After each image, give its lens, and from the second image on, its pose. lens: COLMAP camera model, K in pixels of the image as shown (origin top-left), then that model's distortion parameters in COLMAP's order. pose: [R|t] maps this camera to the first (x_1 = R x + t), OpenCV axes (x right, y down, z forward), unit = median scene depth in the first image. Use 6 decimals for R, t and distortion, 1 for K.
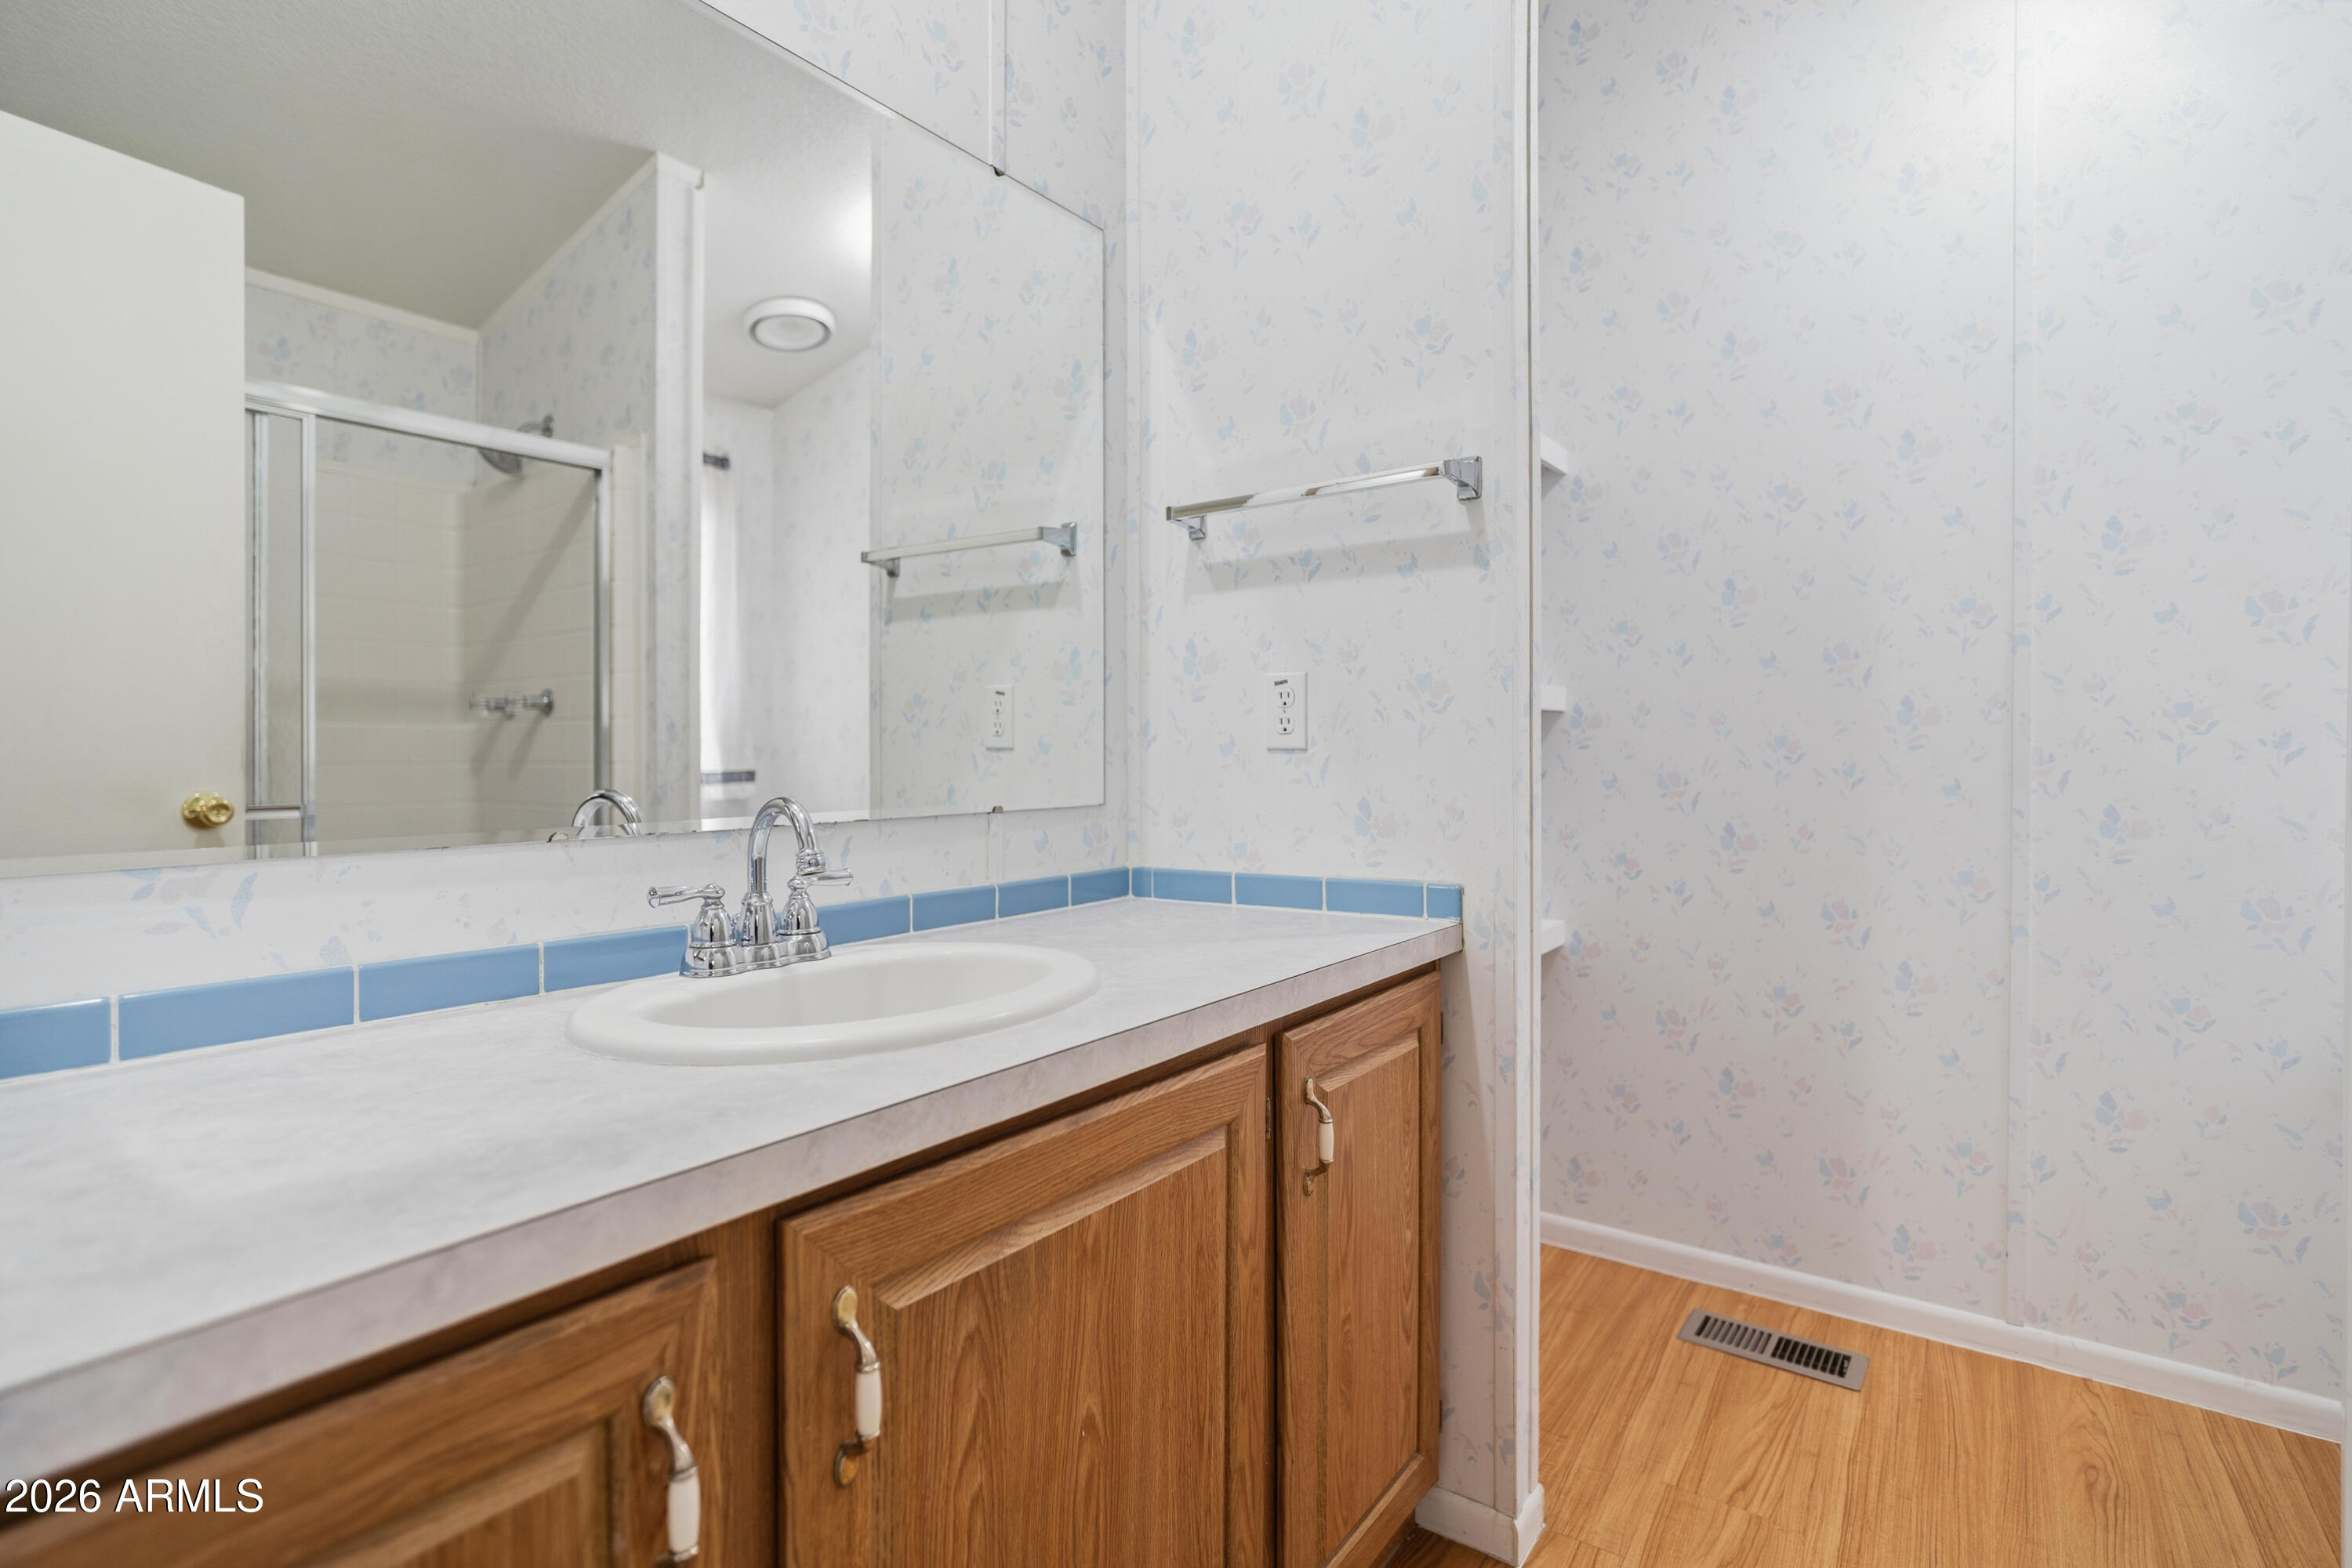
lens RADIAL K [[1116.3, 0, 1178.4], [0, 1116.3, 759.7], [0, 0, 1]] dist [-0.020500, 0.011223]
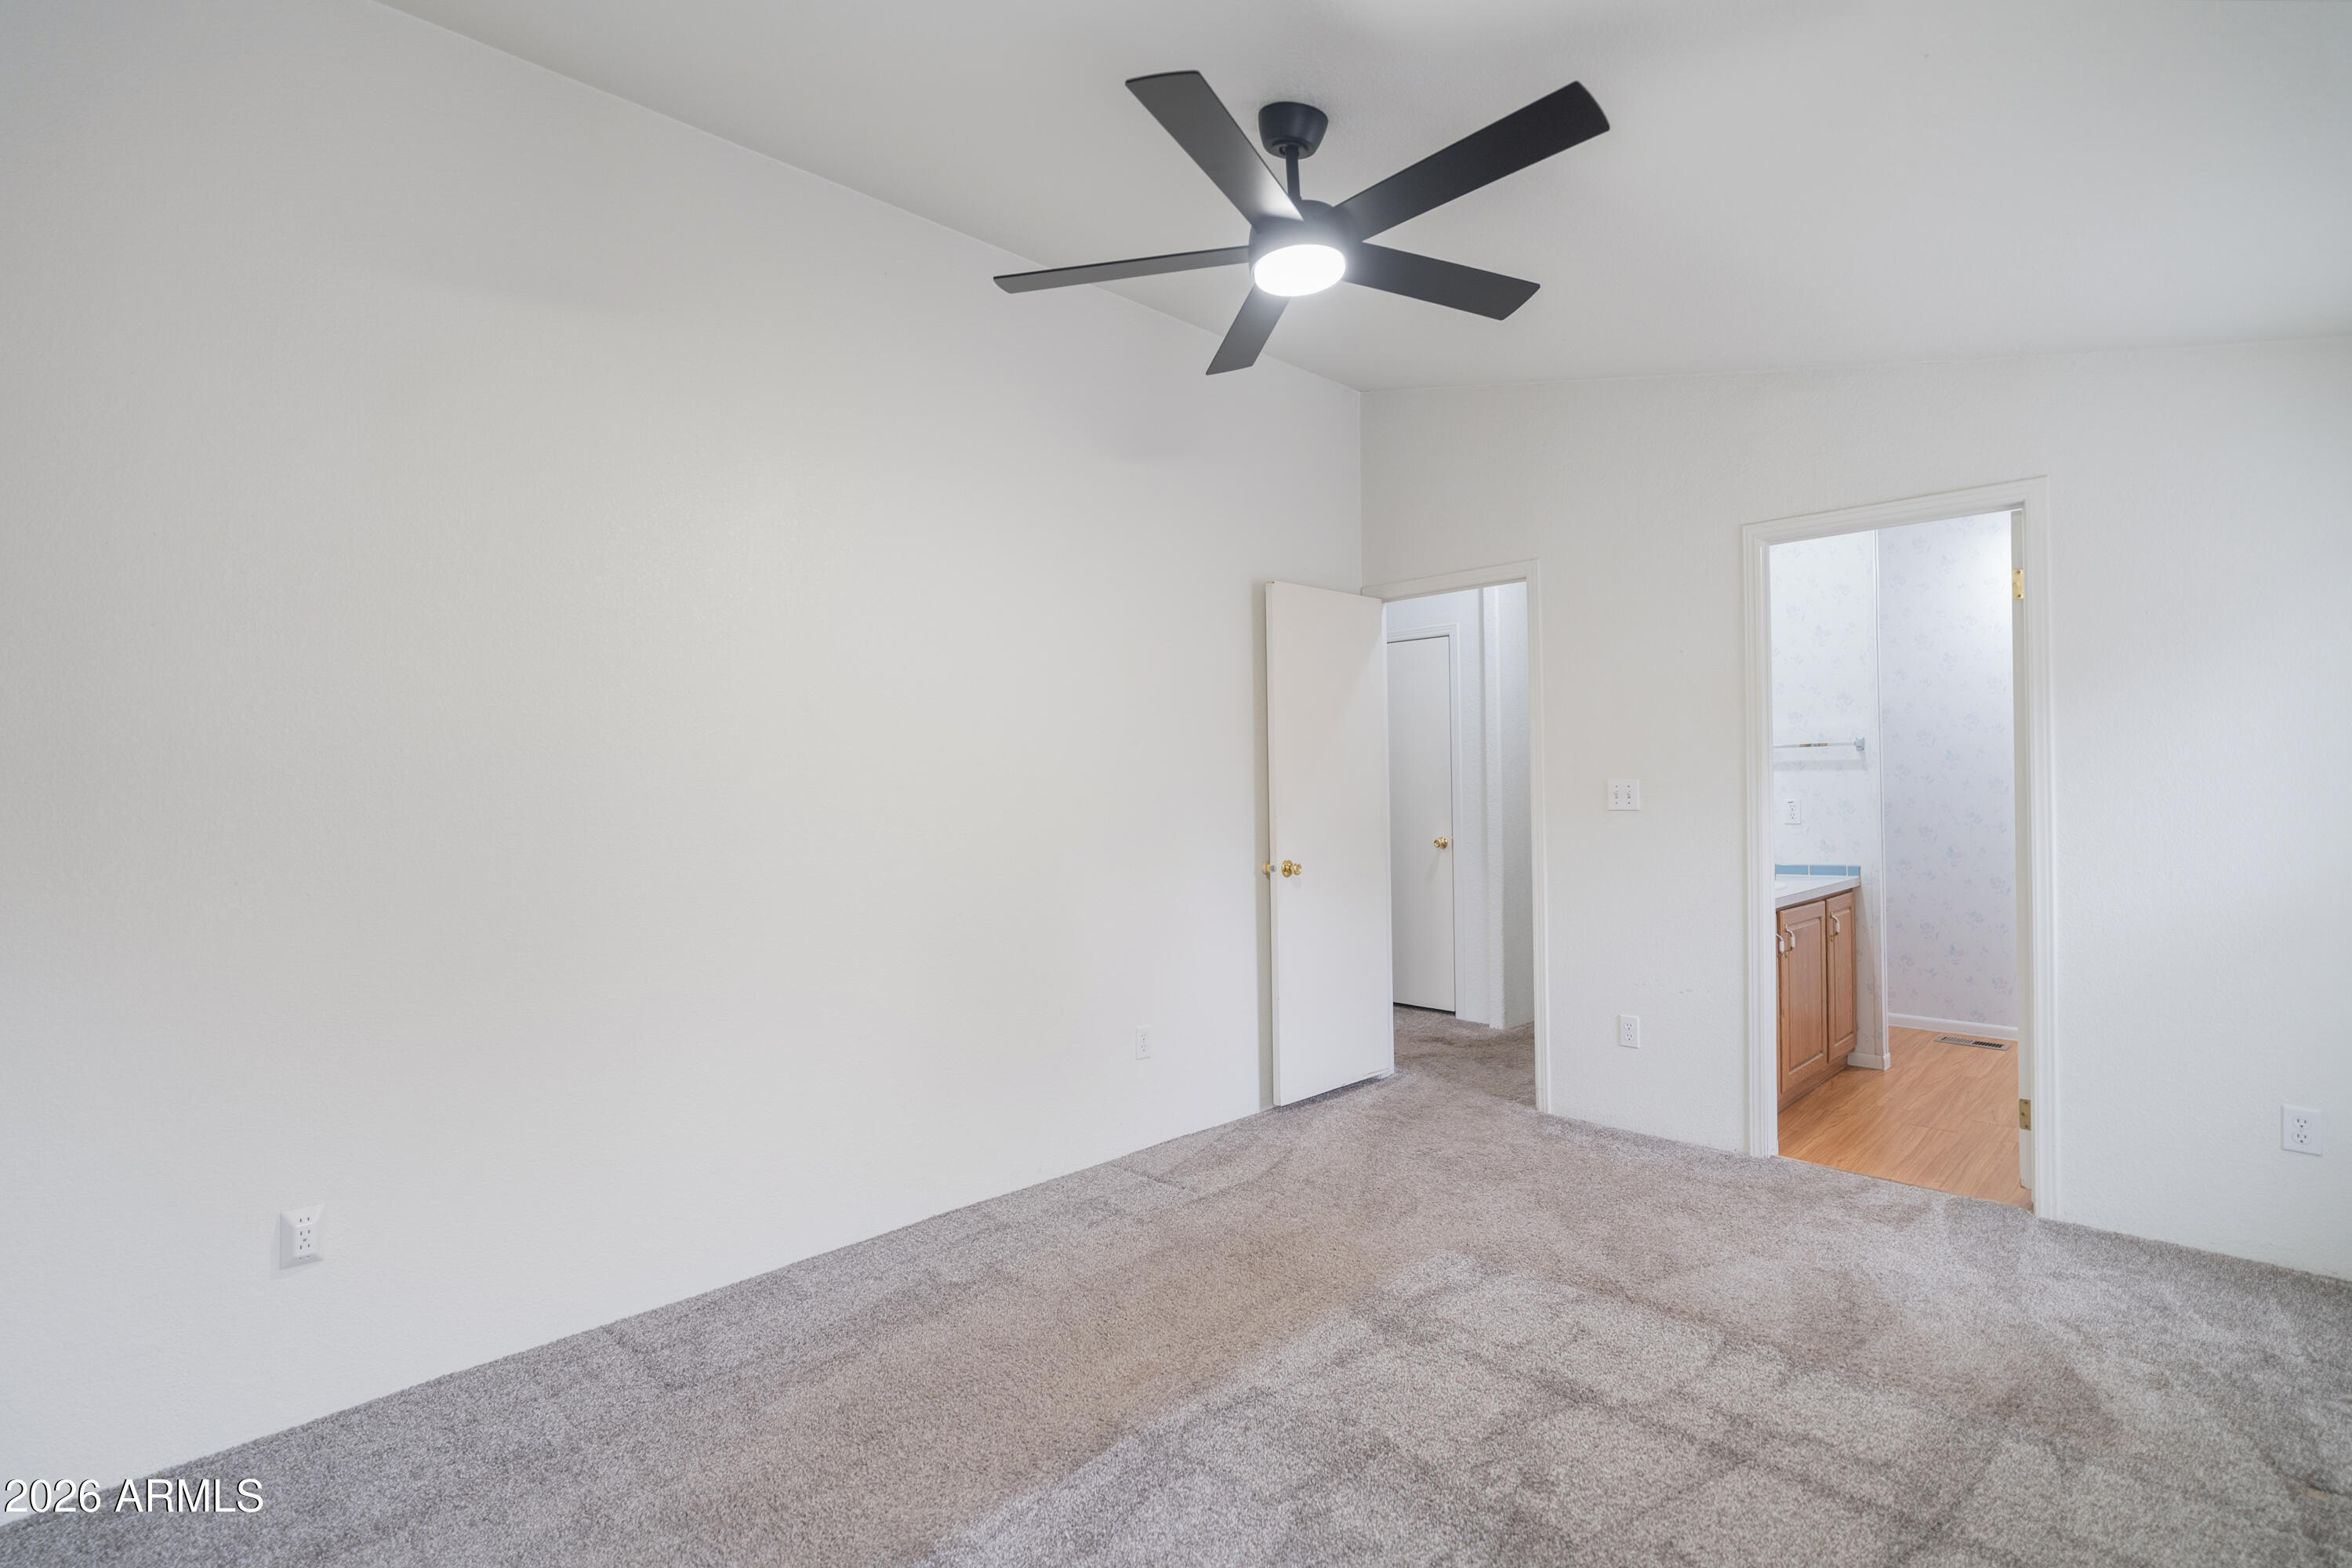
lens RADIAL K [[1116.3, 0, 1178.4], [0, 1116.3, 759.7], [0, 0, 1]] dist [-0.020500, 0.011223]
pose [[0.987440, -0.012657, -0.157484, -0.996742], [0.008941, 0.999665, -0.024285, -0.114476], [0.157738, 0.022572, 0.987223, -2.104322]]
